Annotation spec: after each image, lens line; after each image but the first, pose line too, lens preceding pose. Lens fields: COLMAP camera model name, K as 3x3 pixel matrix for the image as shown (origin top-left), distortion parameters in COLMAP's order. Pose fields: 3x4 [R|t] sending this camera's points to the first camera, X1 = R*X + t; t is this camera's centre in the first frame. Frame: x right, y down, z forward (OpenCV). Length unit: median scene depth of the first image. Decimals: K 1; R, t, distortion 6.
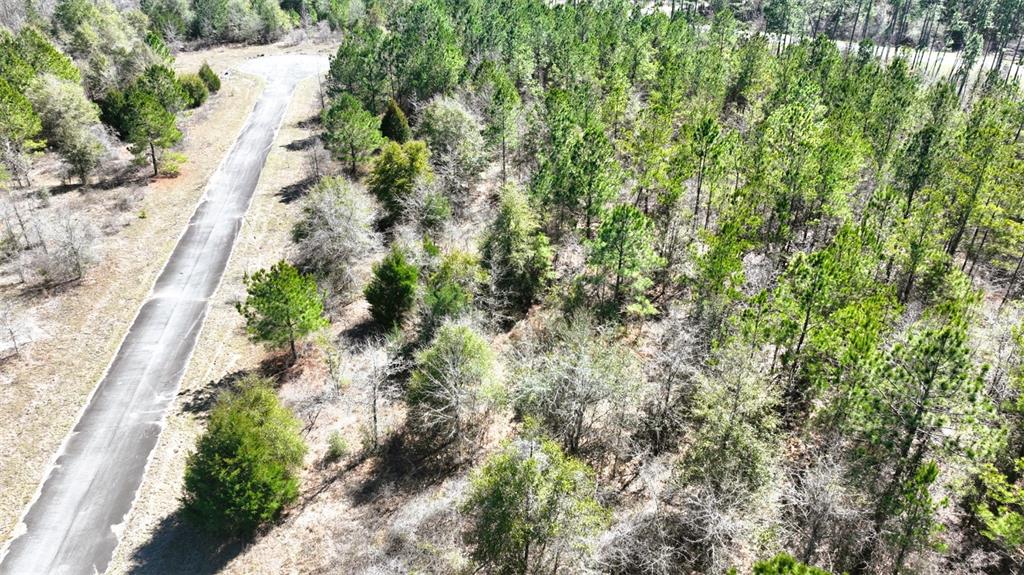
lens RADIAL K [[722.6, 0, 508.1], [0, 722.6, 284.4], [0, 0, 1]] dist [-0.009176, 0.031543]
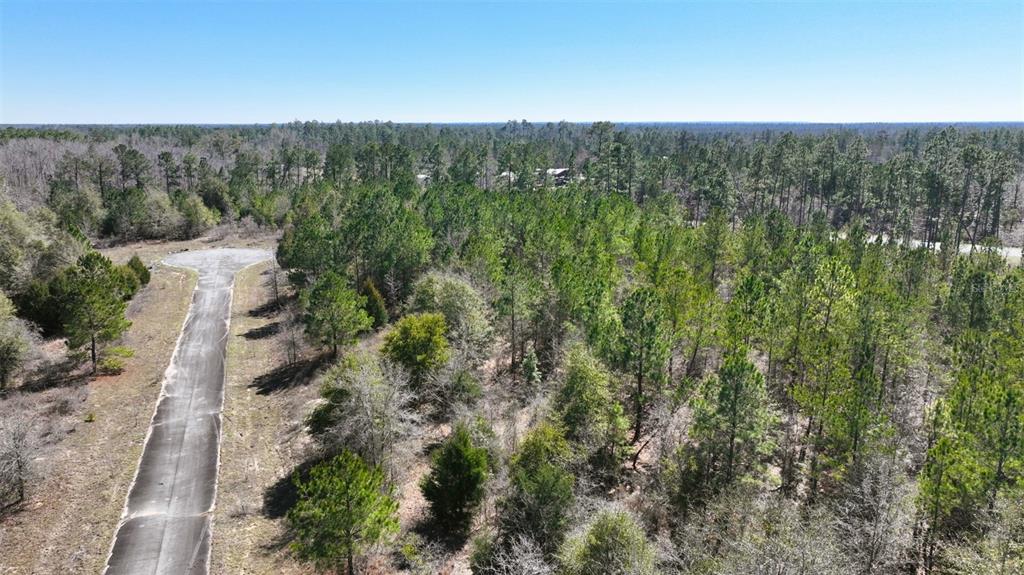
lens RADIAL K [[722.6, 0, 508.1], [0, 722.6, 284.4], [0, 0, 1]] dist [-0.009176, 0.031543]
pose [[0.986089, -0.033354, 0.162839, -0.149803], [0.075538, 0.962577, -0.260267, 0.007133], [-0.148064, 0.268947, 0.951706, 0.094526]]
